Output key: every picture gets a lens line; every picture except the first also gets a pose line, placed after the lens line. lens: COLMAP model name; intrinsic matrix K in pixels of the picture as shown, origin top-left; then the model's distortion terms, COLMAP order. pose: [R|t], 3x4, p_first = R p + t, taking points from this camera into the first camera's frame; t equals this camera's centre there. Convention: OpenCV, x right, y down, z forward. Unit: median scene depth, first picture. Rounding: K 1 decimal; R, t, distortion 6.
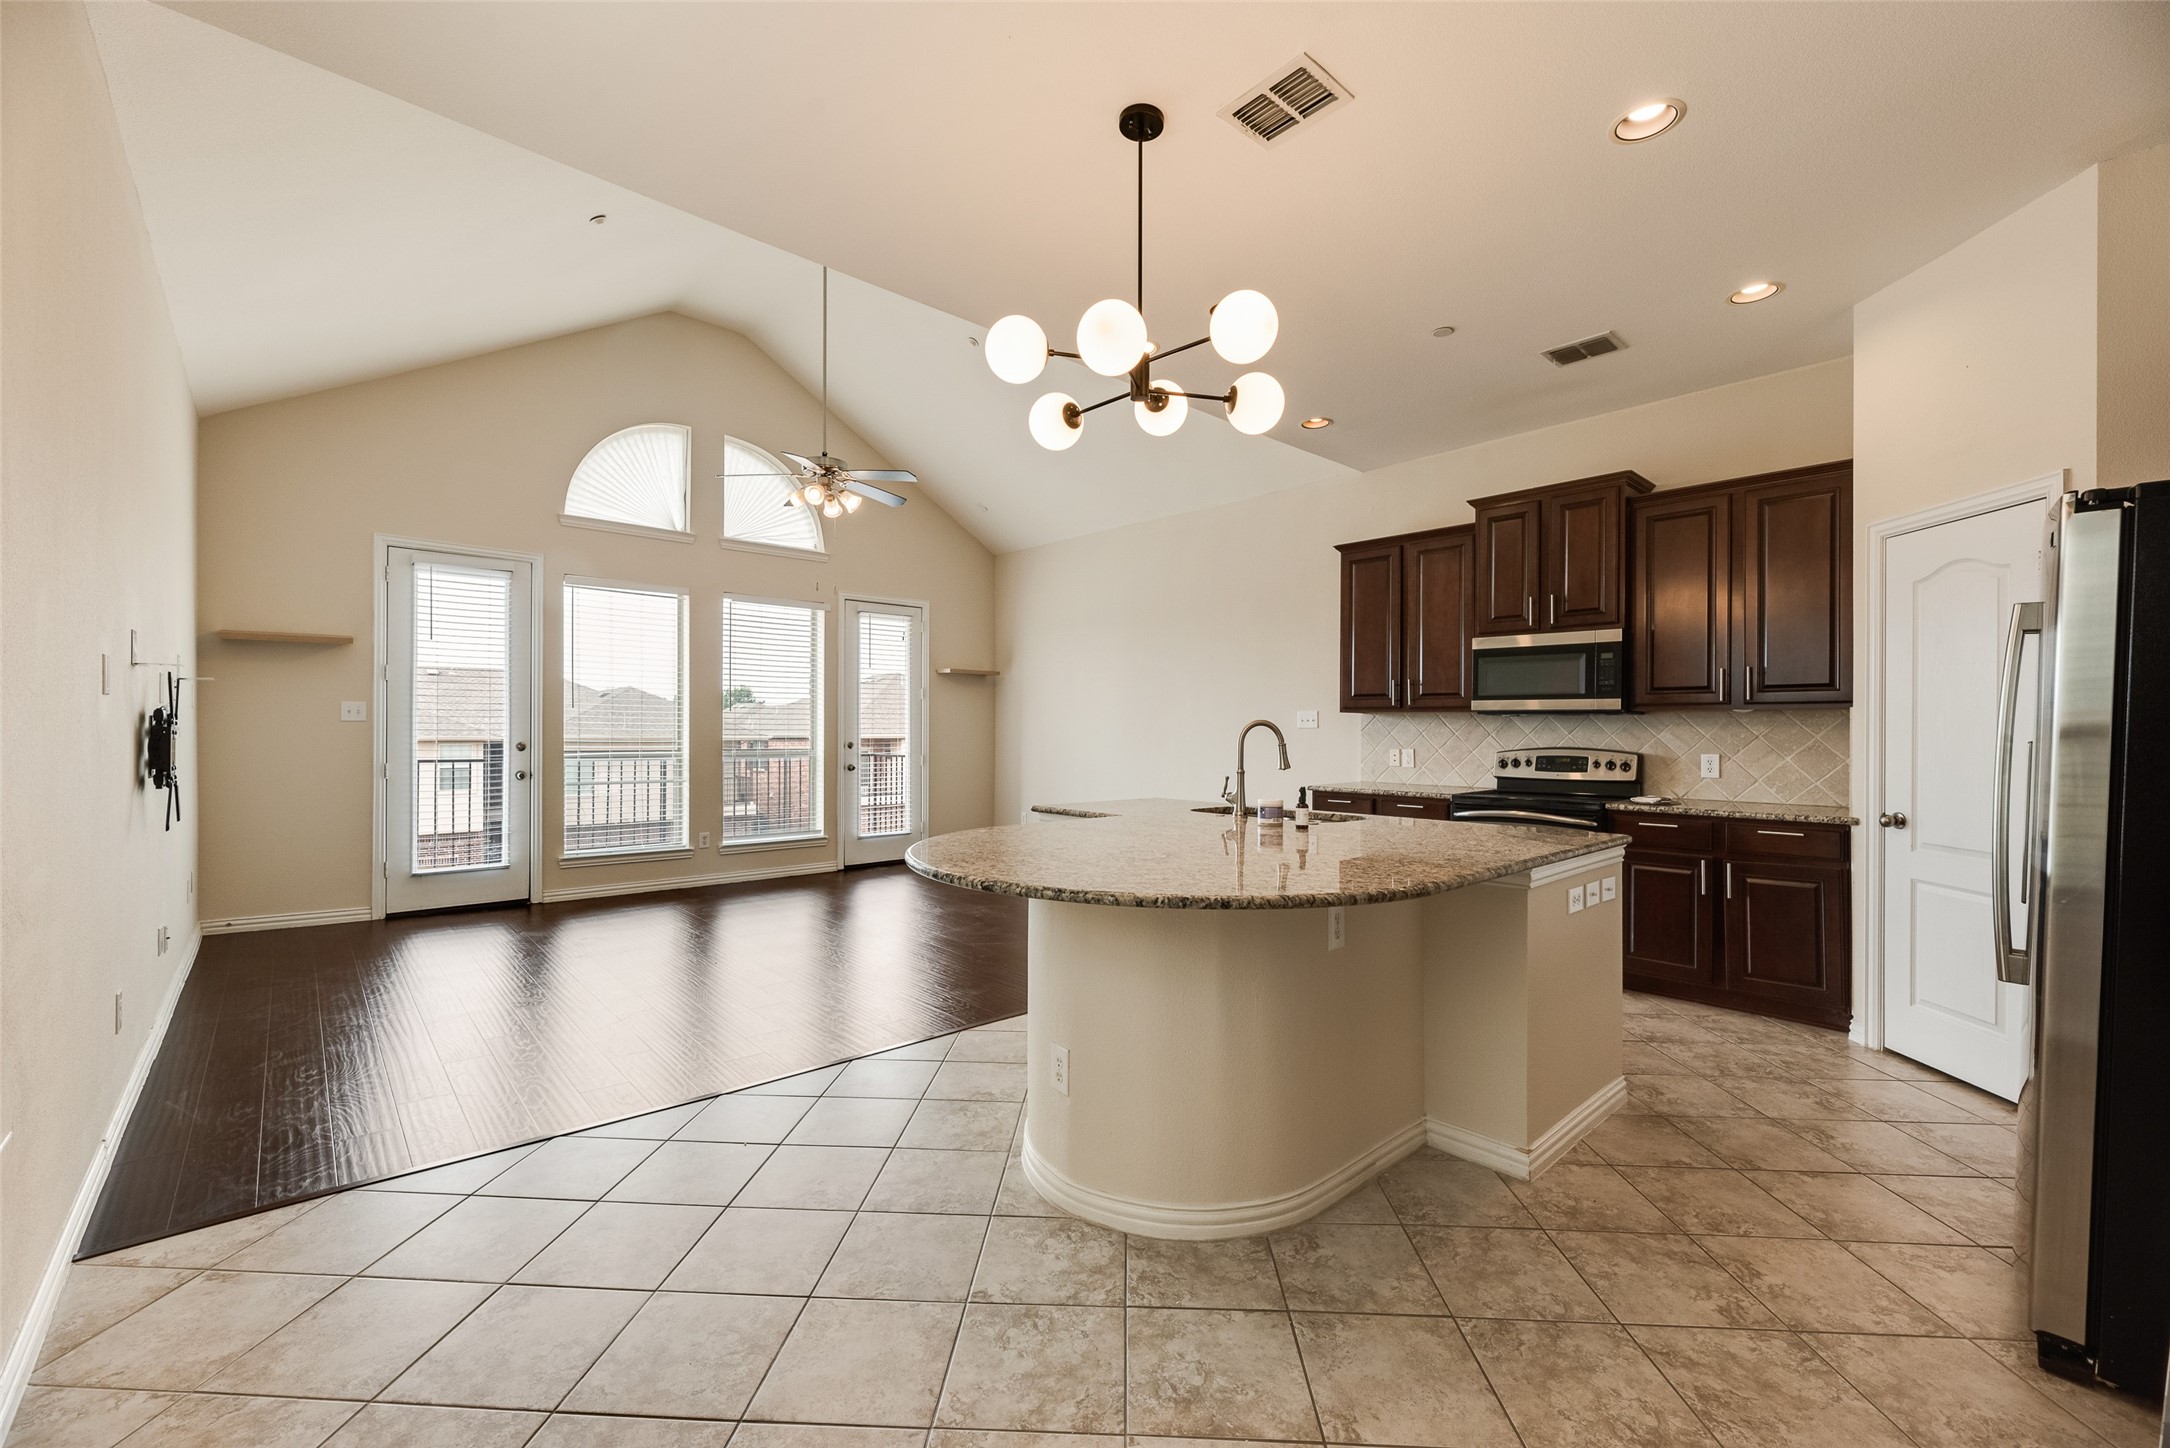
lens RADIAL K [[865.1, 0, 1085.7], [0, 865.1, 730.1], [0, 0, 1]] dist [0.001205, -0.000467]
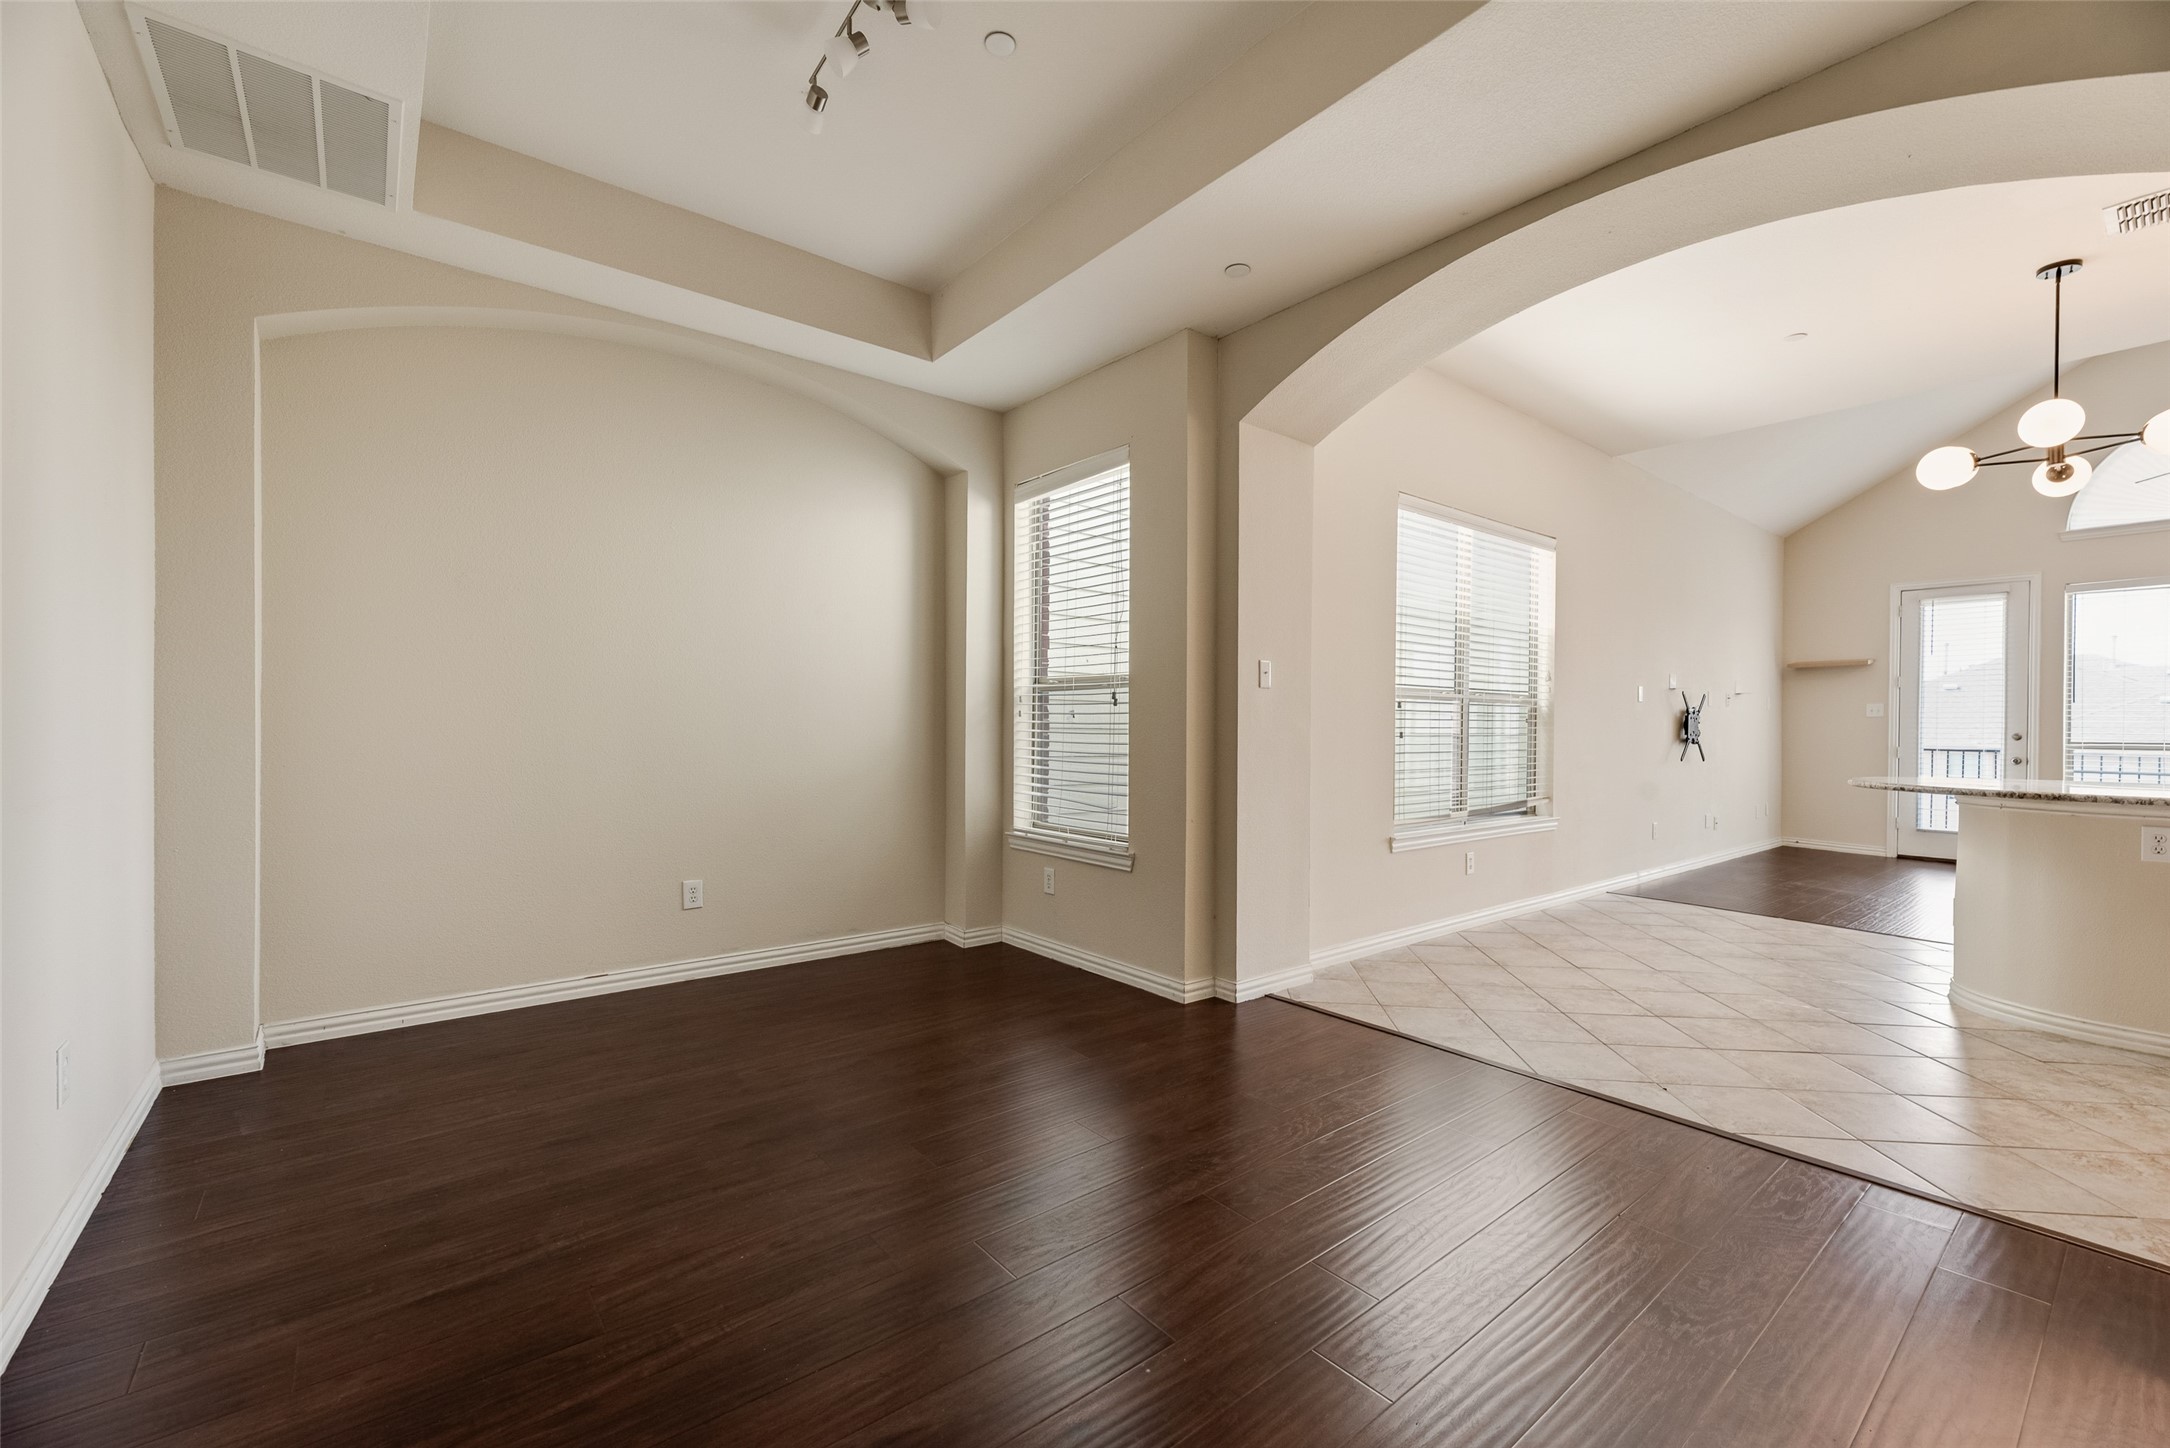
lens RADIAL K [[896.7, 0, 1085.0], [0, 896.7, 724.0], [0, 0, 1]] dist [-0.000552, 0.000135]
pose [[-0.065979, -0.010092, -0.997770, 0.661468], [-0.012870, 0.999874, -0.009262, 0.029027], [0.997738, 0.012230, -0.066101, -0.197538]]
